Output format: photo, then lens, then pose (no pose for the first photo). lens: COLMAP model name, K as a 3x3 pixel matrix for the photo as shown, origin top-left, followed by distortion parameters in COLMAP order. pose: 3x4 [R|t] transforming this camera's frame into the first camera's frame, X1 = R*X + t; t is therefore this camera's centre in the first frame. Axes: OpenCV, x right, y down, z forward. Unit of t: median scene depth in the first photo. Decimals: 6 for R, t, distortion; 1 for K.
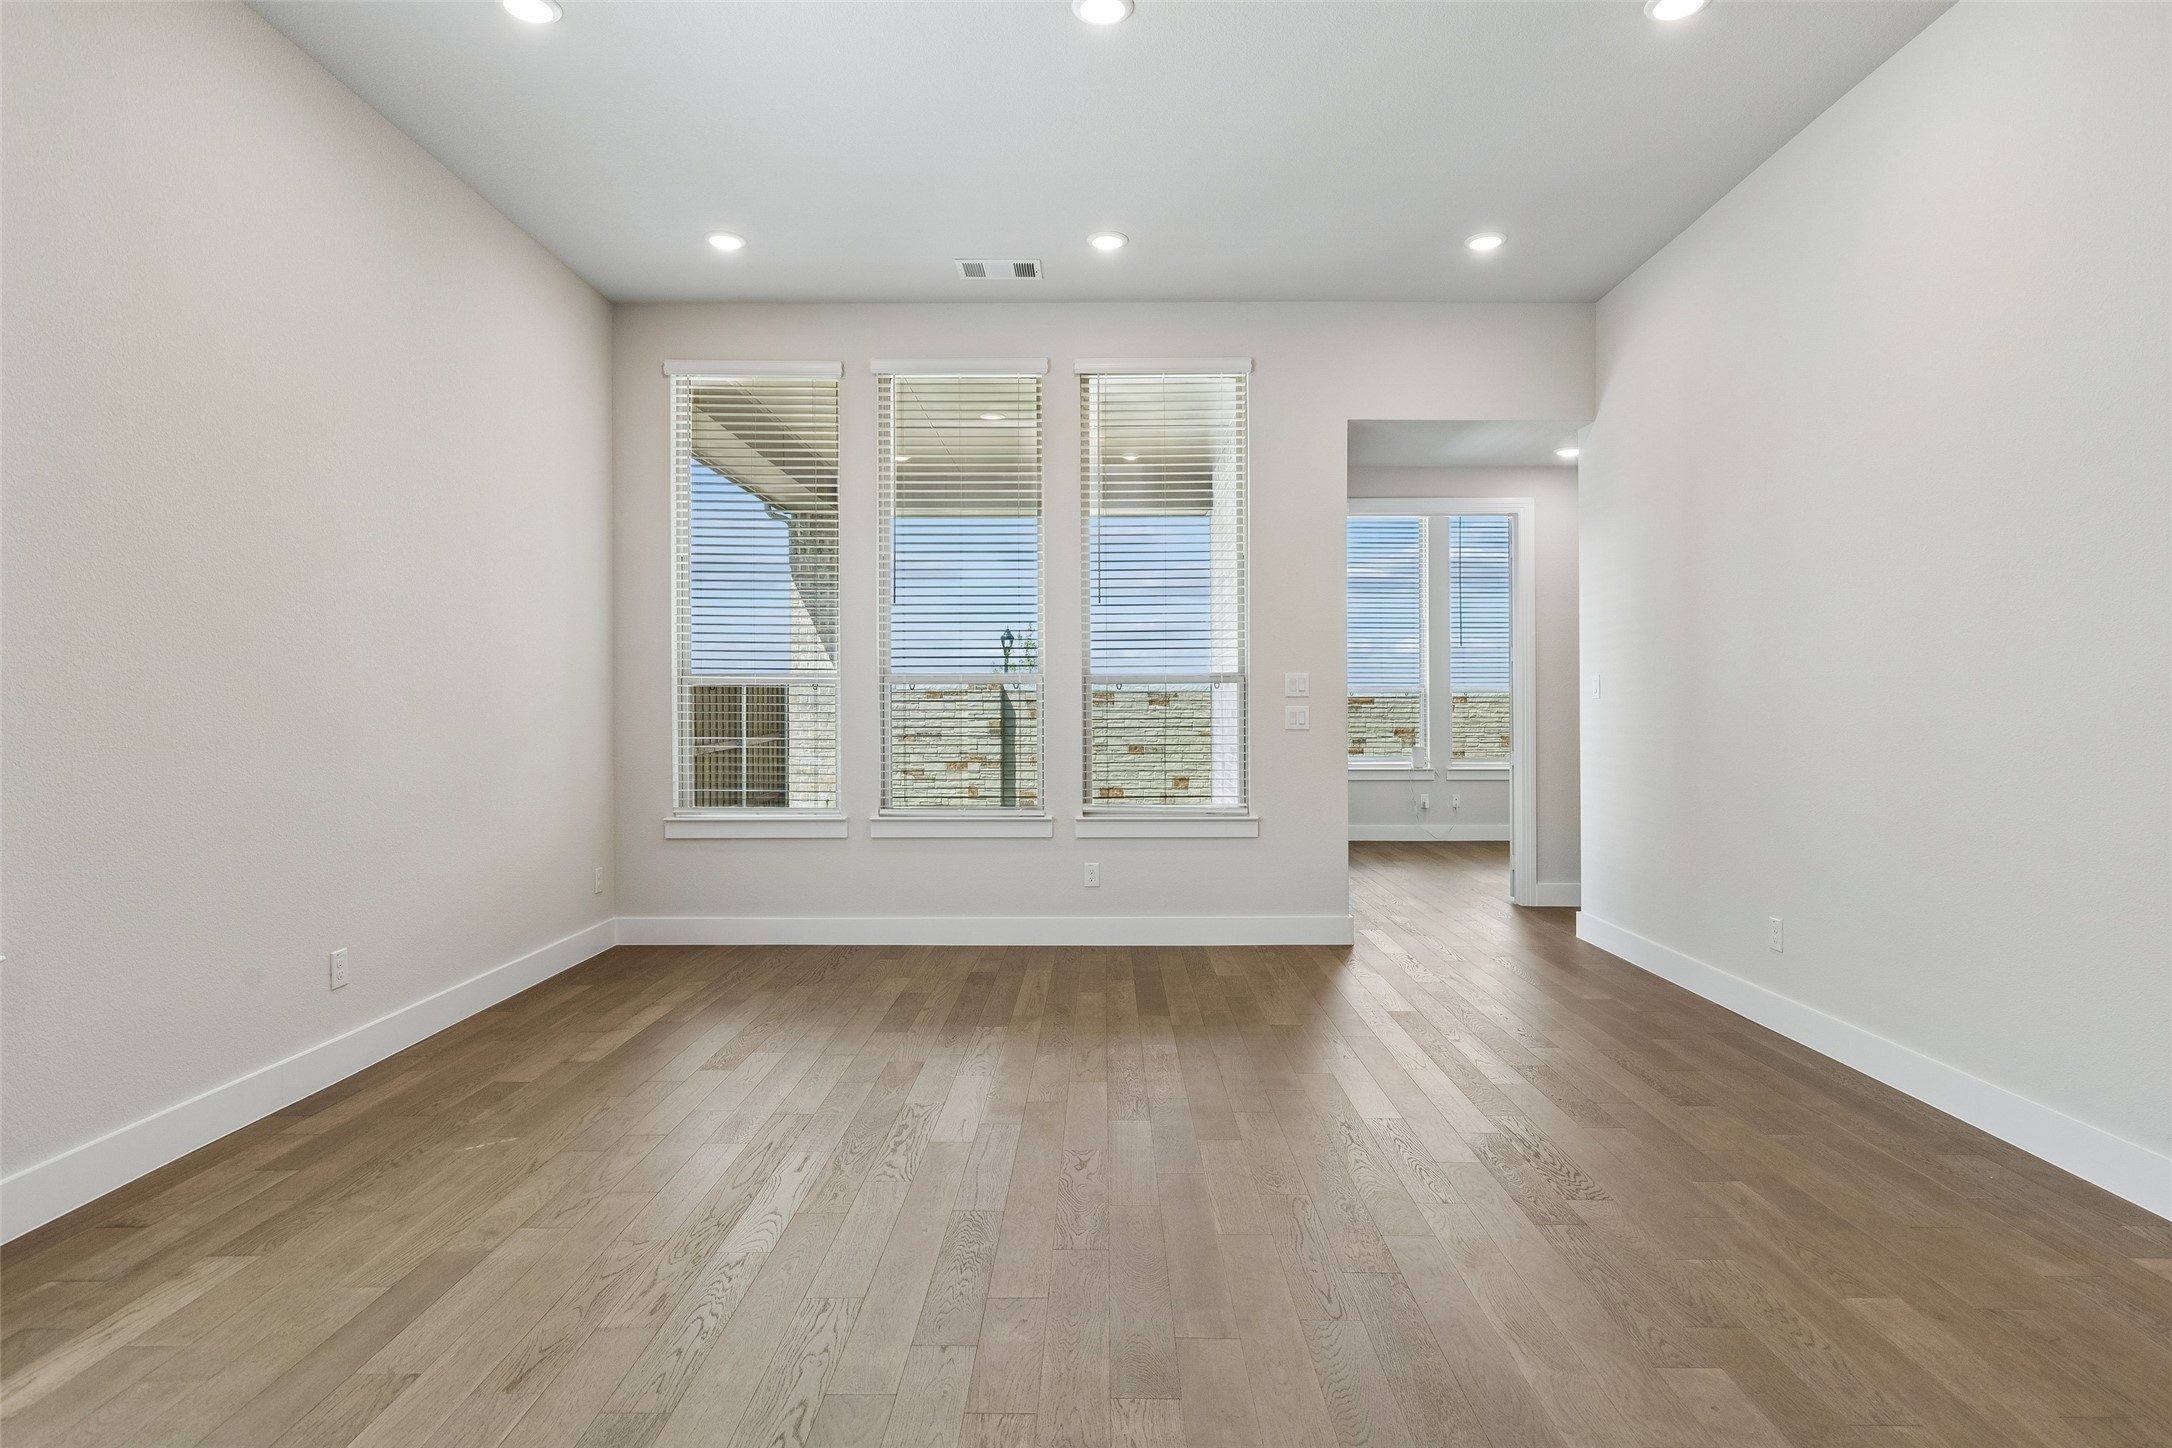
lens RADIAL K [[1155.2, 0, 1093.1], [0, 1155.2, 714.4], [0, 0, 1]] dist [-0.000411, 0.000005]
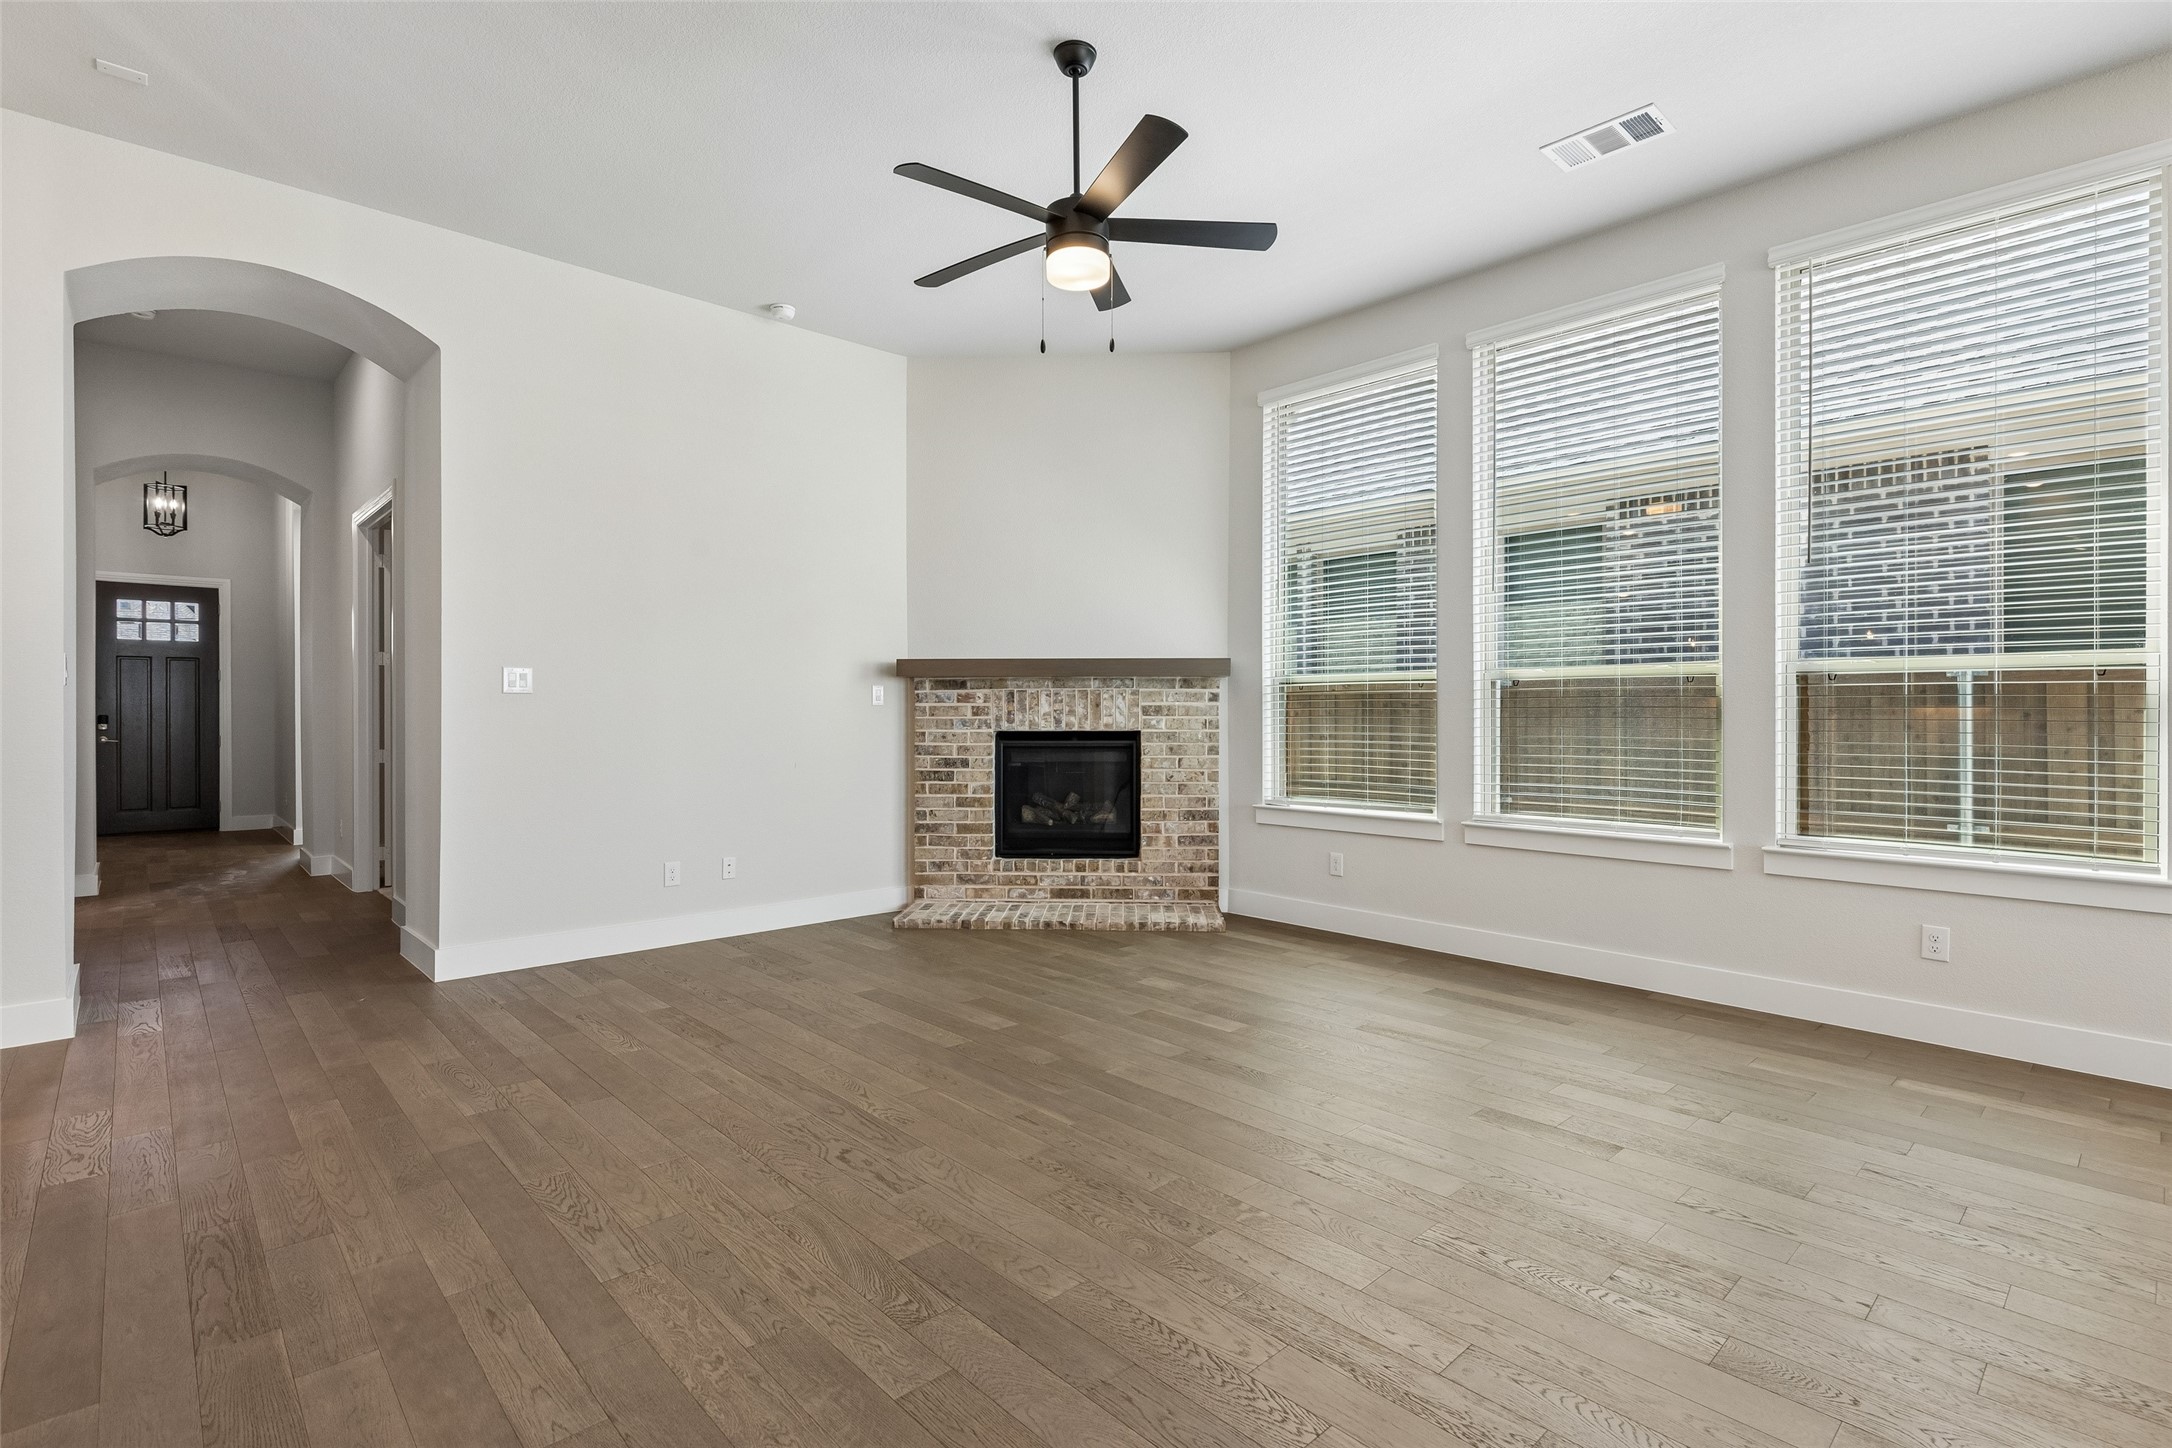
lens RADIAL K [[1029.1, 0, 1088.1], [0, 1029.1, 719.8], [0, 0, 1]] dist [-0.001475, 0.000809]
pose [[-0.726867, 0.007138, -0.686741, 0.381324], [-0.002195, 0.999917, 0.012716, 0.000383], [0.686775, 0.010750, -0.726791, 0.438409]]
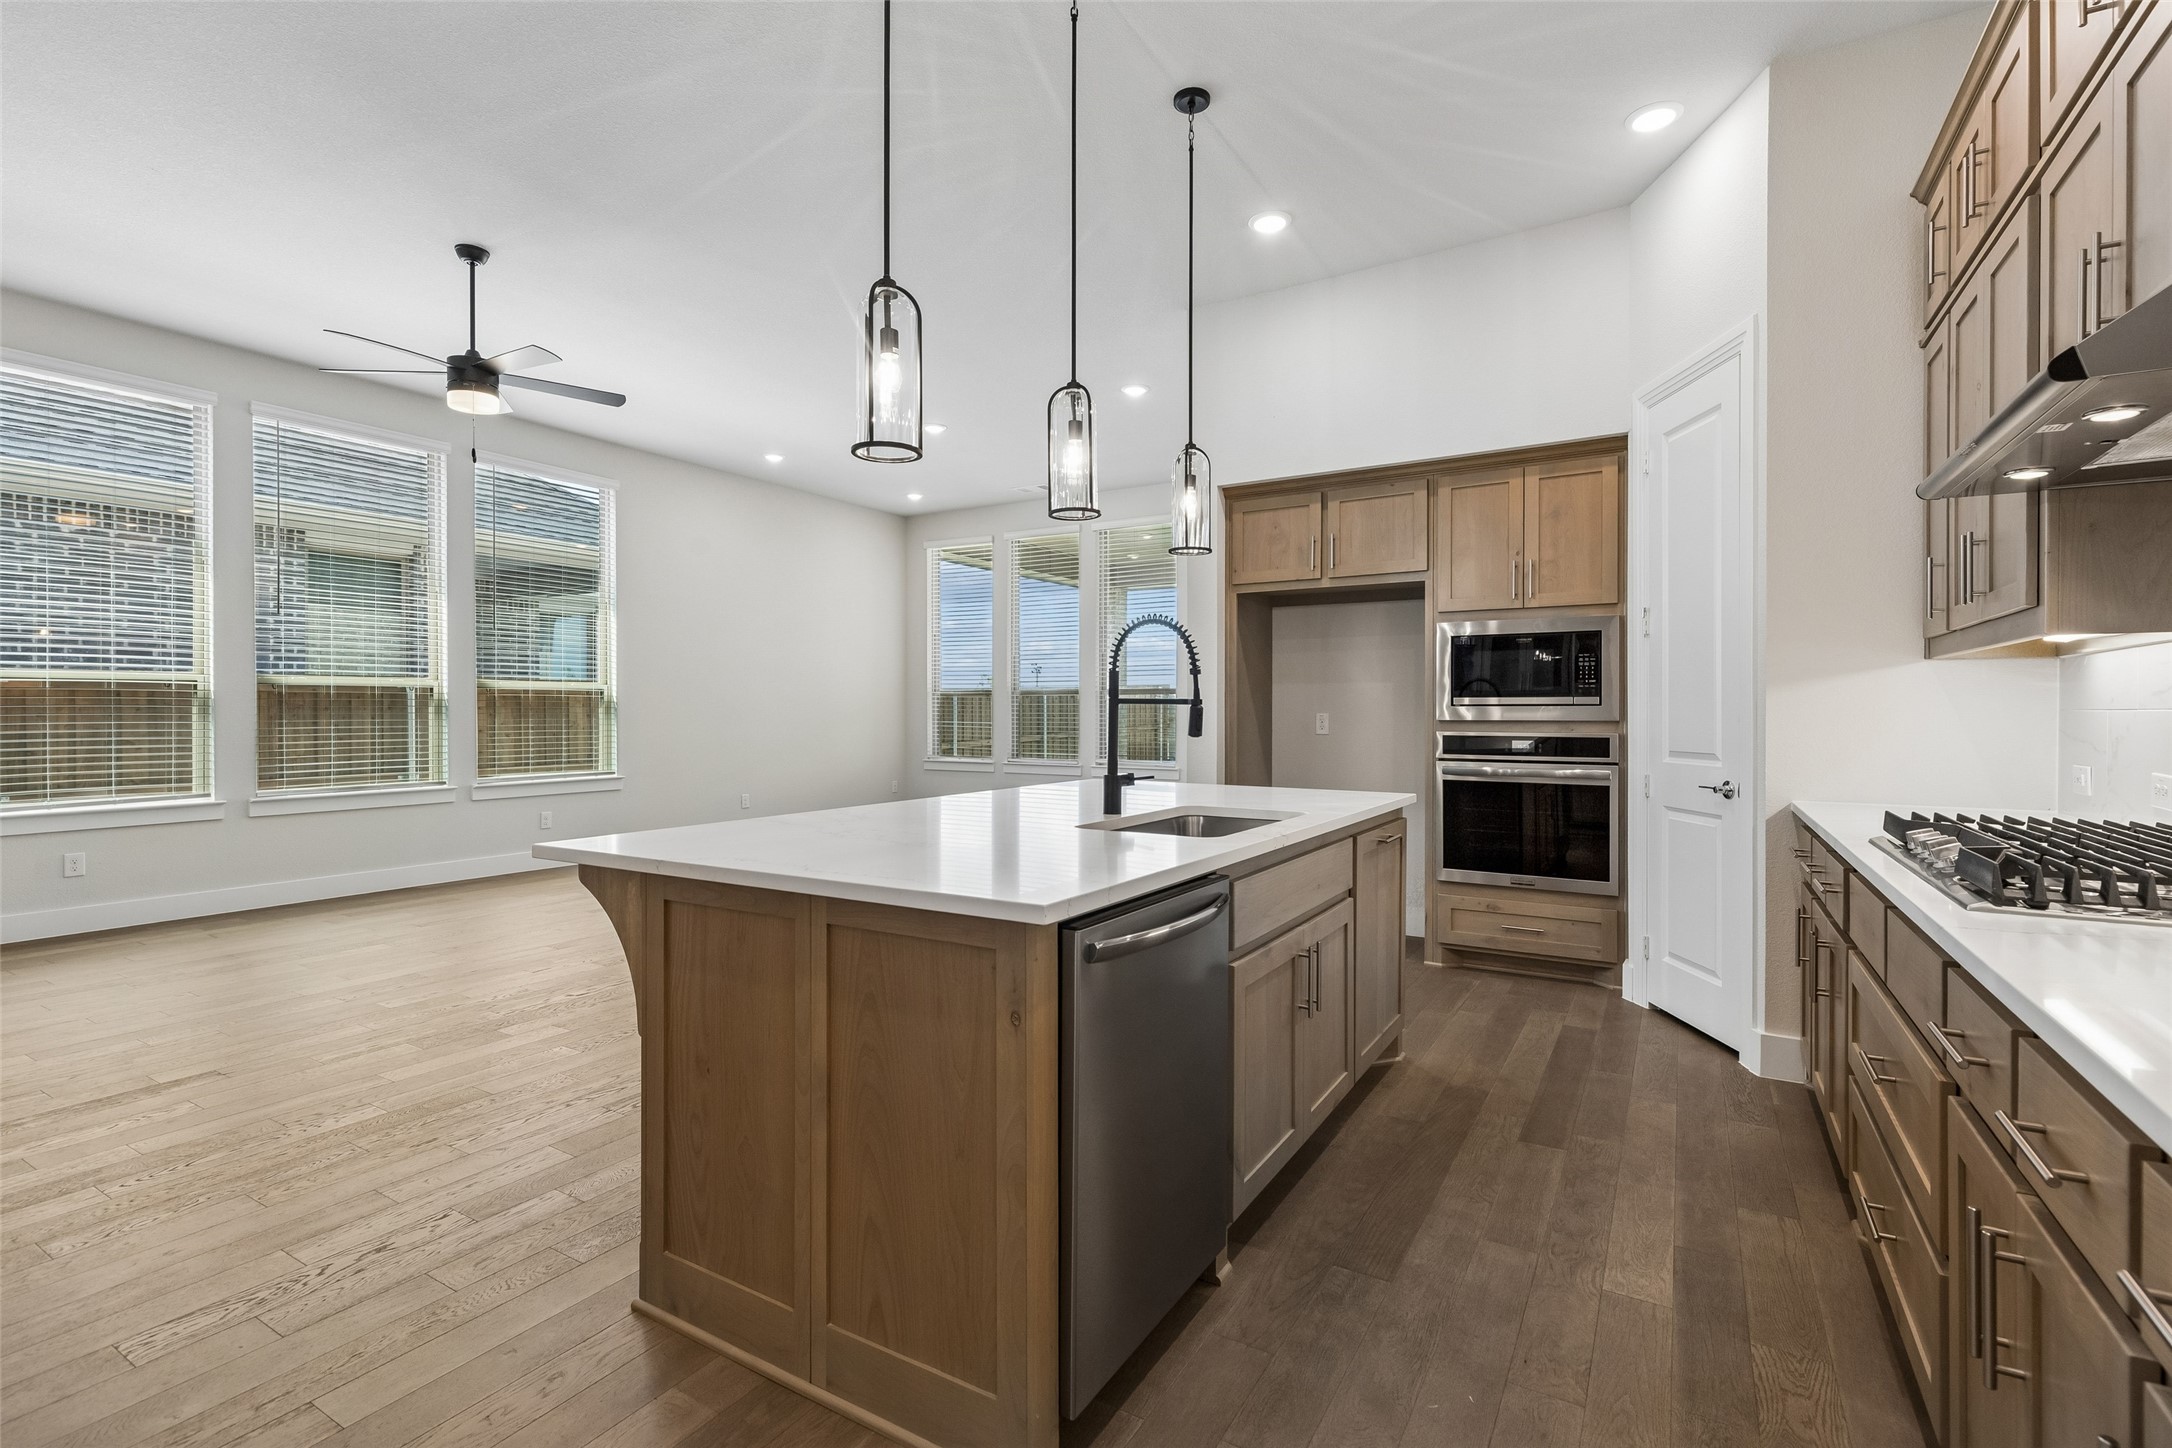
lens RADIAL K [[990.9, 0, 1091.9], [0, 990.9, 715.2], [0, 0, 1]] dist [0.009823, 0.000421]
pose [[0.860139, 0.006217, -0.510022, 0.813901], [-0.005358, 0.999981, 0.003153, 0.002038], [0.510032, 0.000020, 0.860155, -0.392774]]
